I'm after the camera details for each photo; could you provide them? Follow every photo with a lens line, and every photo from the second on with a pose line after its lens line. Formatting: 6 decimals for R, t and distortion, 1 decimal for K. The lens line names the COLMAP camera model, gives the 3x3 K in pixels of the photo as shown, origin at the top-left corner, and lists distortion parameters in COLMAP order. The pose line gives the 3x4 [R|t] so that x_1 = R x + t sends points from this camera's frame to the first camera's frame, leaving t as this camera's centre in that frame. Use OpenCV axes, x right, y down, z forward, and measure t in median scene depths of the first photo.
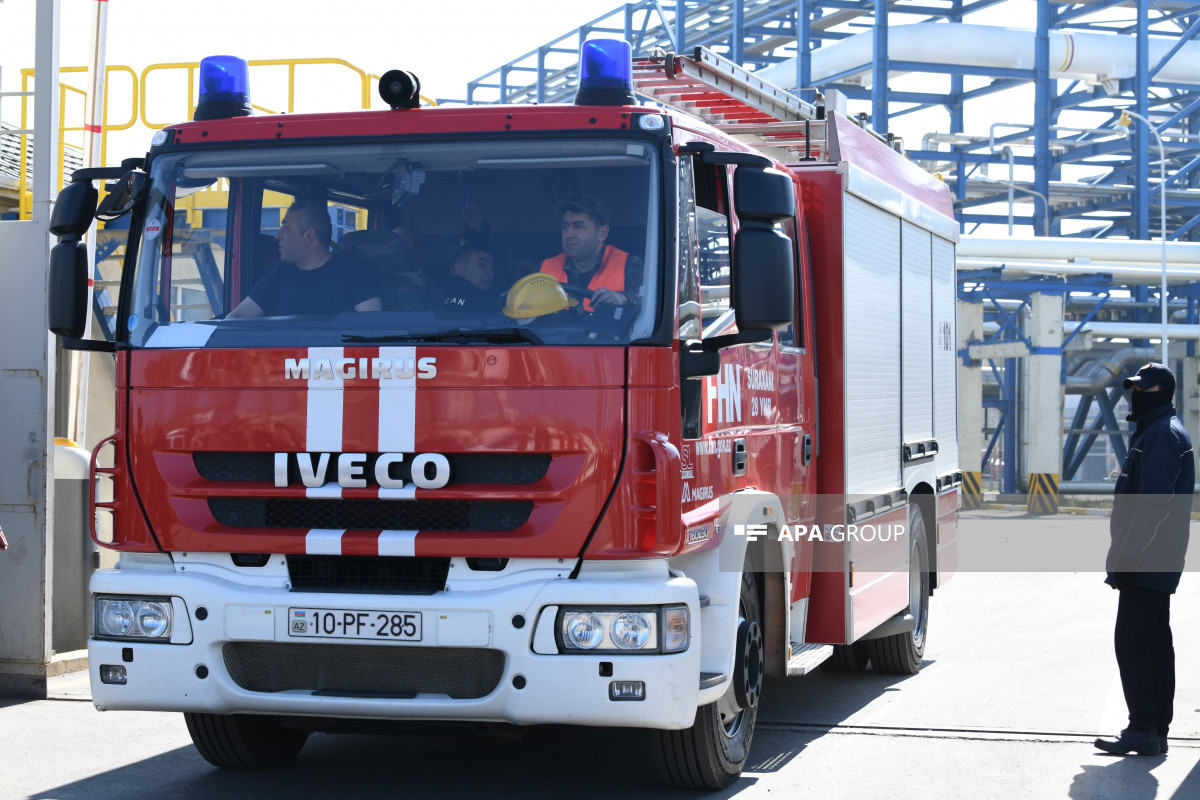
lens RADIAL K [[2337.2, 0, 600.0], [0, 2337.2, 400.0], [0, 0, 1]] dist [0.000003, -0.159302]
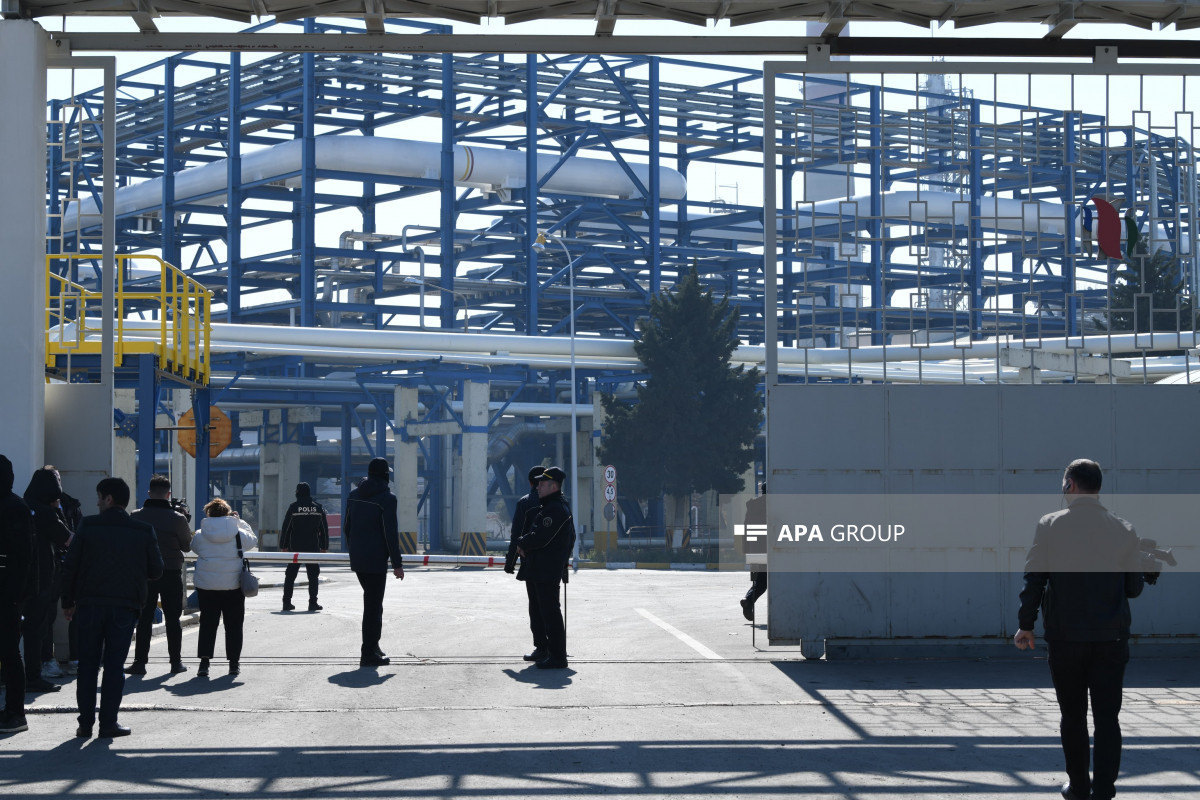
lens RADIAL K [[2337.2, 0, 600.0], [0, 2337.2, 400.0], [0, 0, 1]] dist [0.000003, -0.159302]
pose [[0.960355, 0.001975, 0.278773, -0.056152], [0.005716, 0.999625, -0.026774, -0.002647], [-0.278721, 0.027306, 0.959984, -0.112349]]
